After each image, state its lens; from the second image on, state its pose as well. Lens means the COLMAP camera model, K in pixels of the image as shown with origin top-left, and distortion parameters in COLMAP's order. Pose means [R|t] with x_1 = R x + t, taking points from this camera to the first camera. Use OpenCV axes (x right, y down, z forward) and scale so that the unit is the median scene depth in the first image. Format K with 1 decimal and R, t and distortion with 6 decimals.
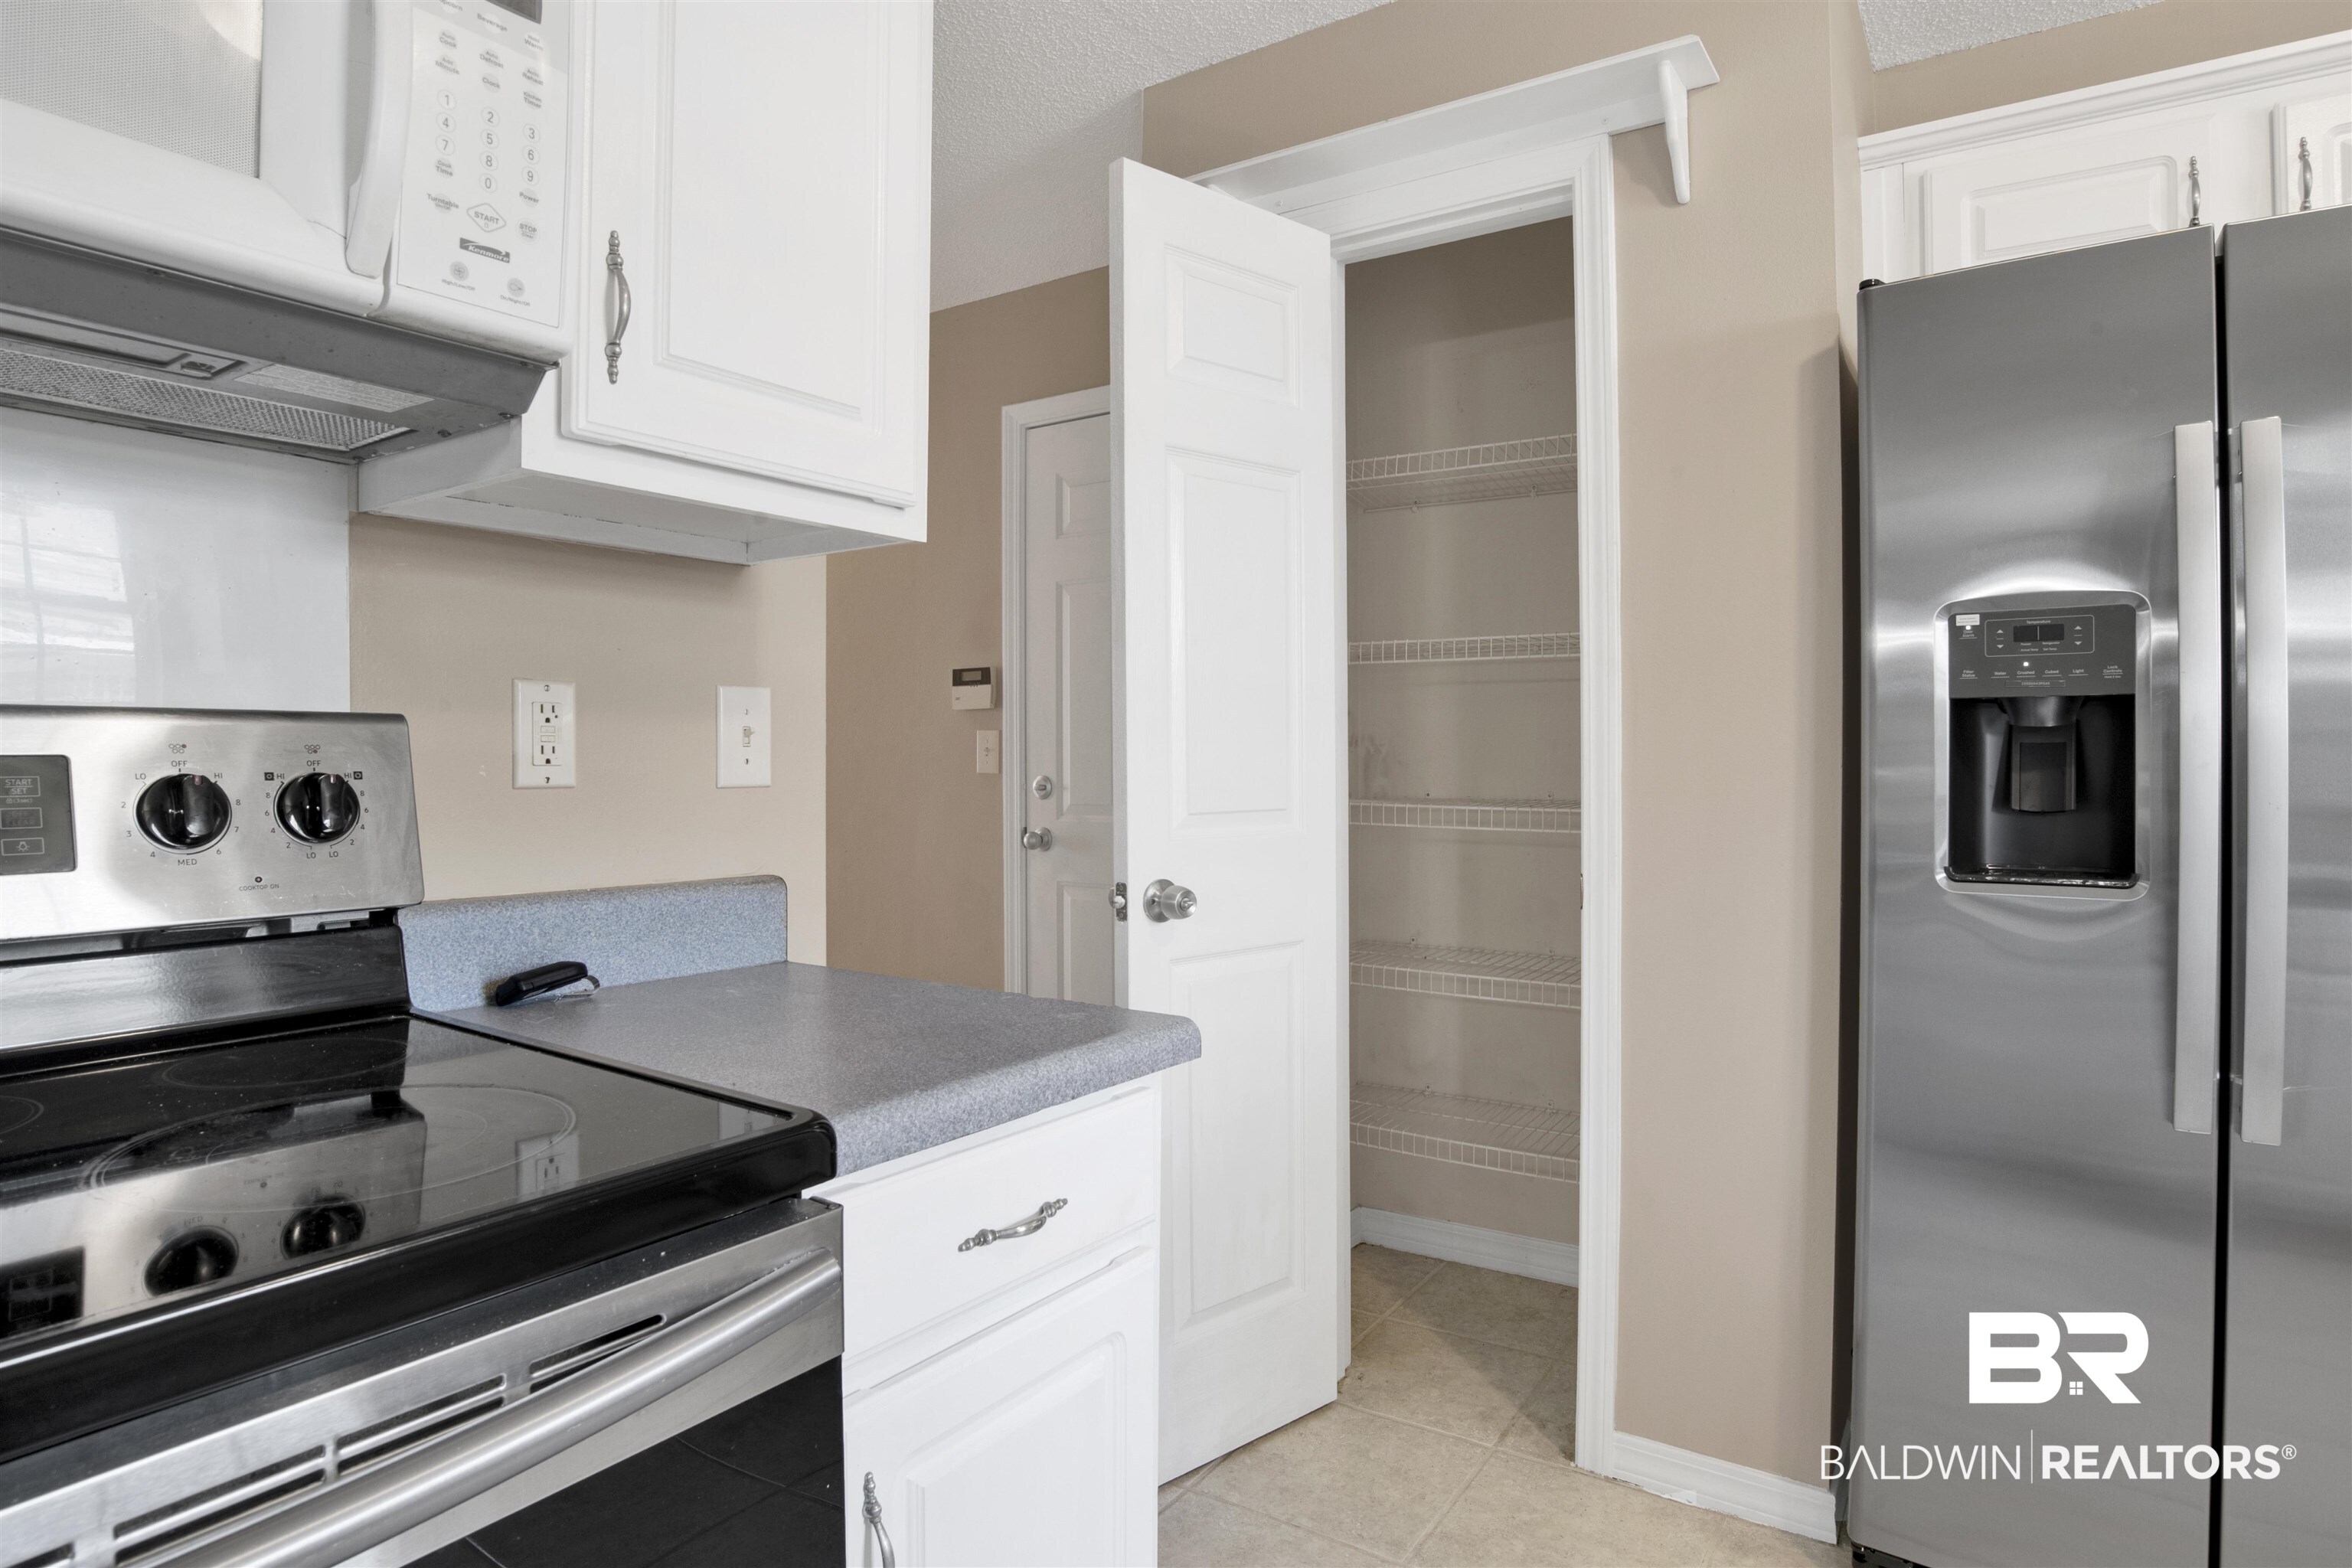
lens RADIAL K [[1262.4, 0, 1198.5], [0, 1262.4, 771.4], [0, 0, 1]] dist [-0.045313, 0.007036]
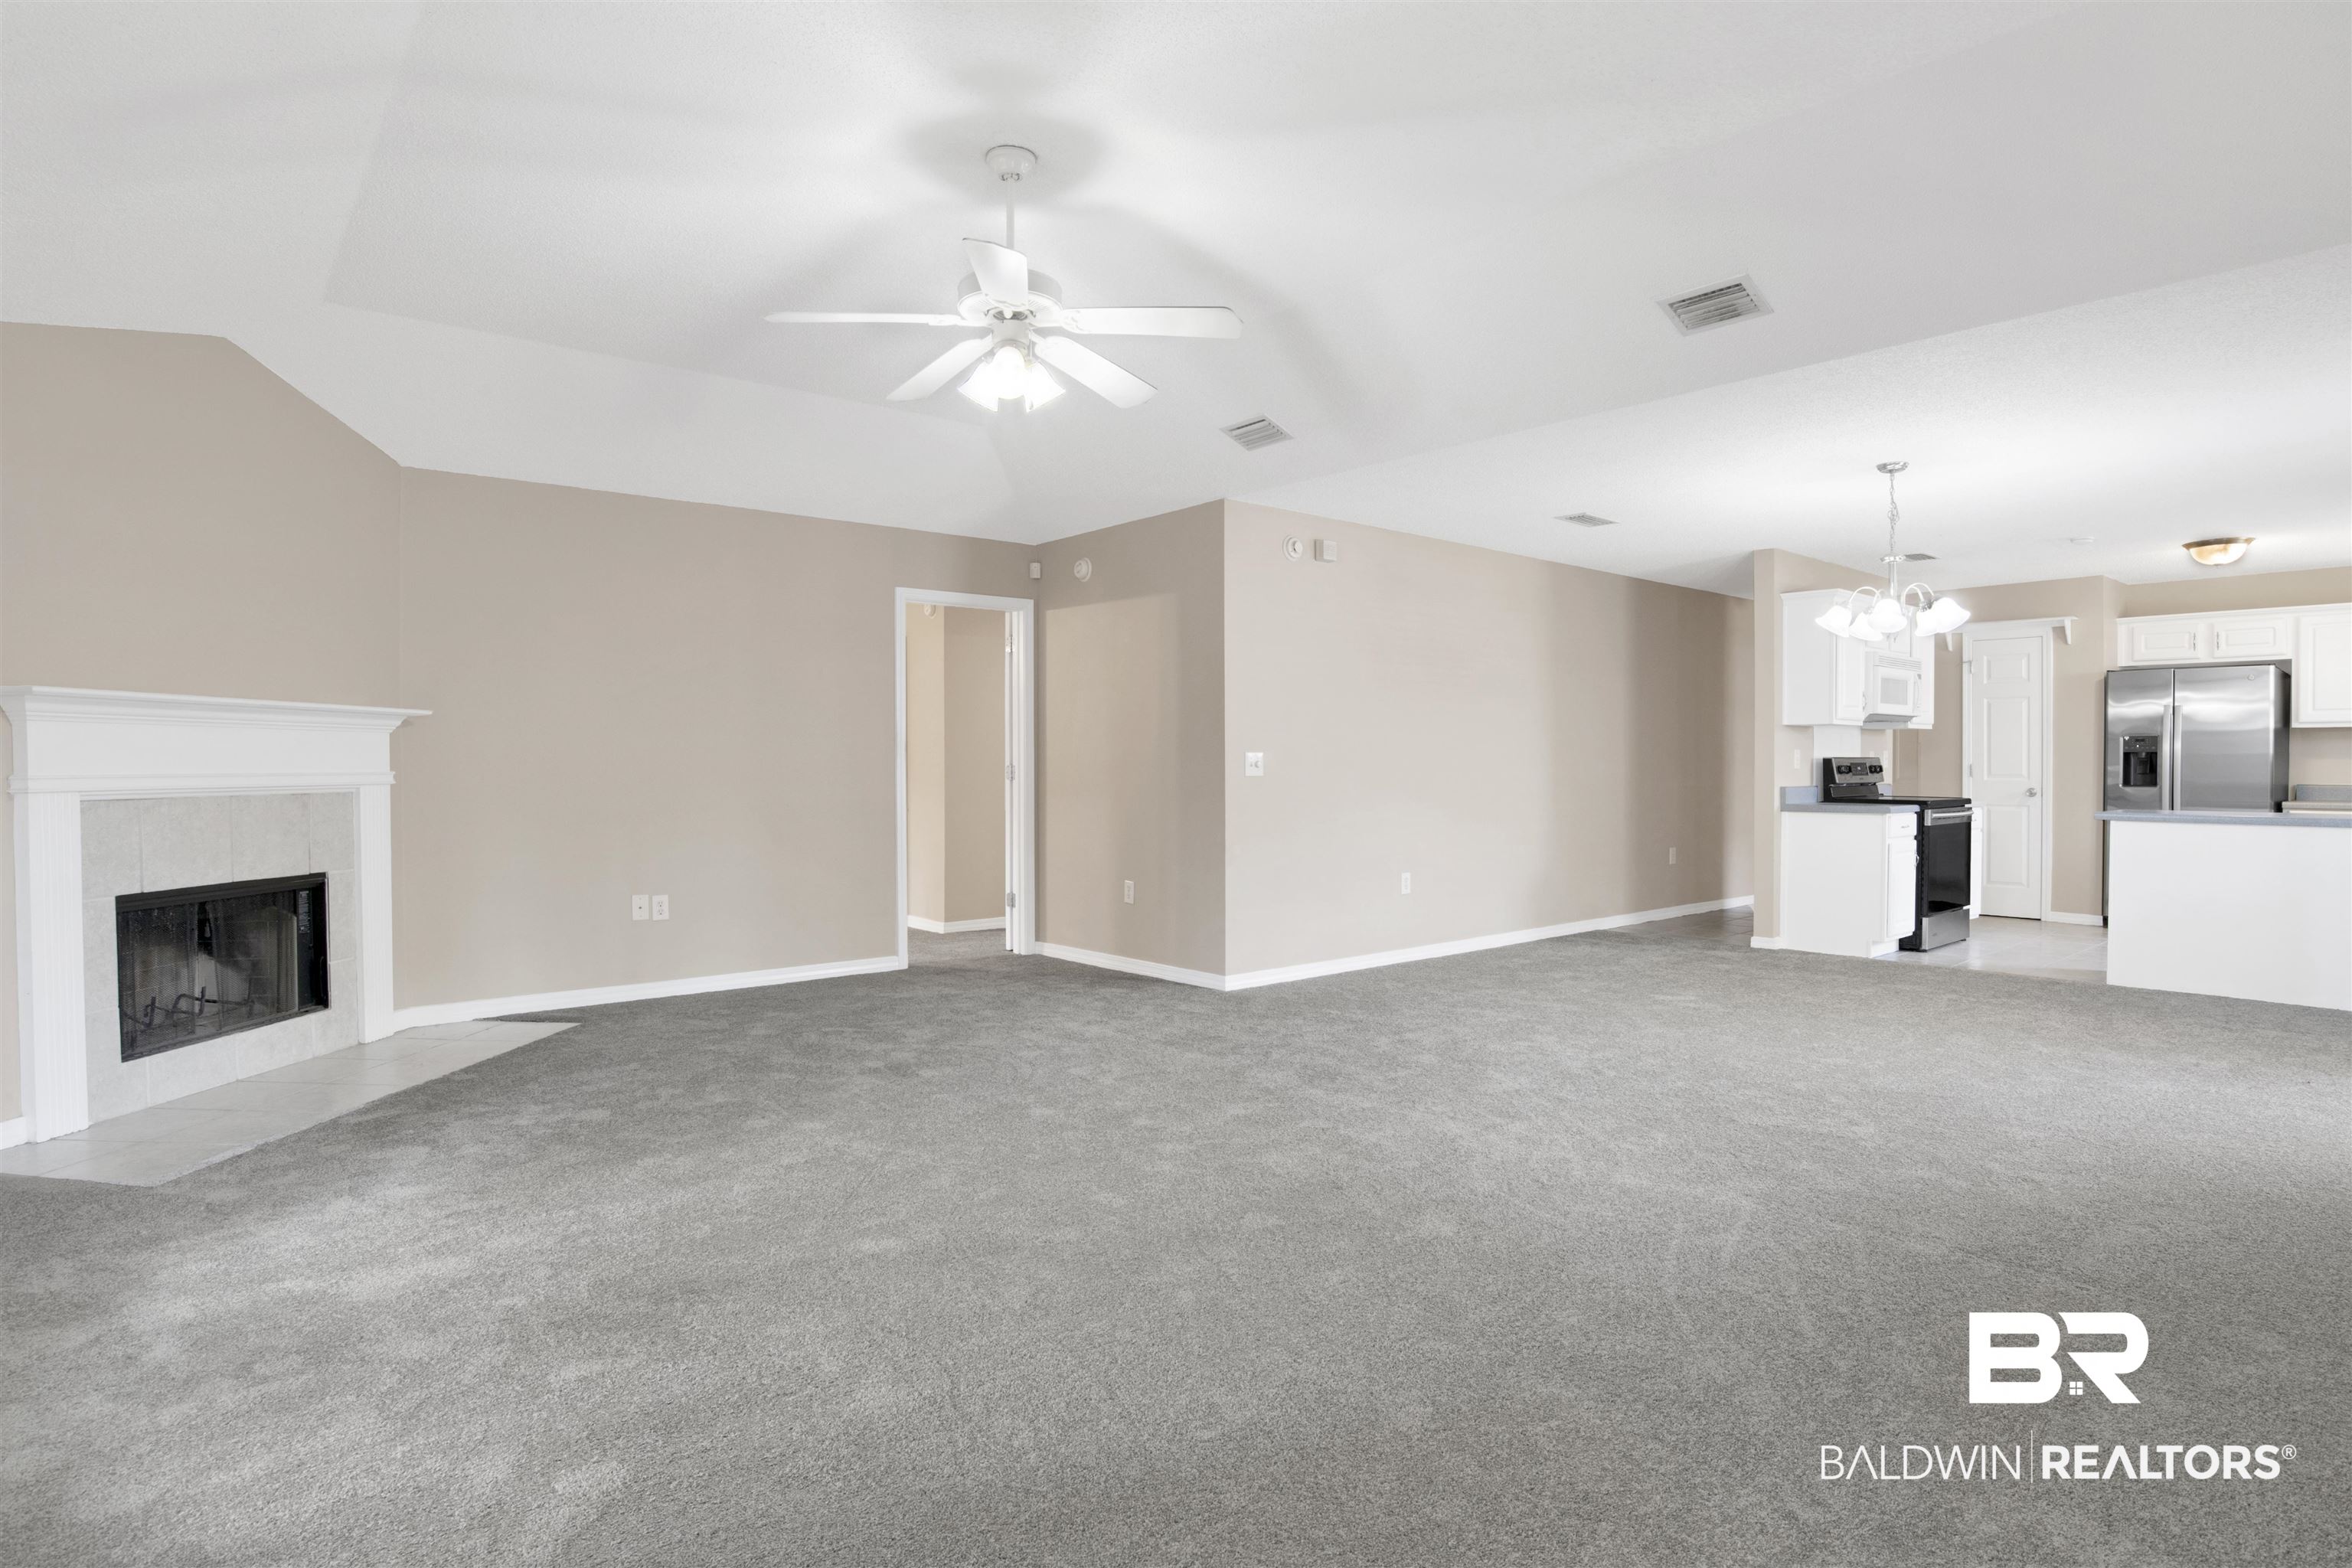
lens RADIAL K [[1262.4, 0, 1180.0], [0, 1262.4, 780.9], [0, 0, 1]] dist [-0.045313, 0.007036]
pose [[0.957177, 0.004483, -0.289468, -1.816967], [-0.004172, 0.999990, 0.001693, 0.075087], [0.289472, -0.000413, 0.957186, -5.472431]]
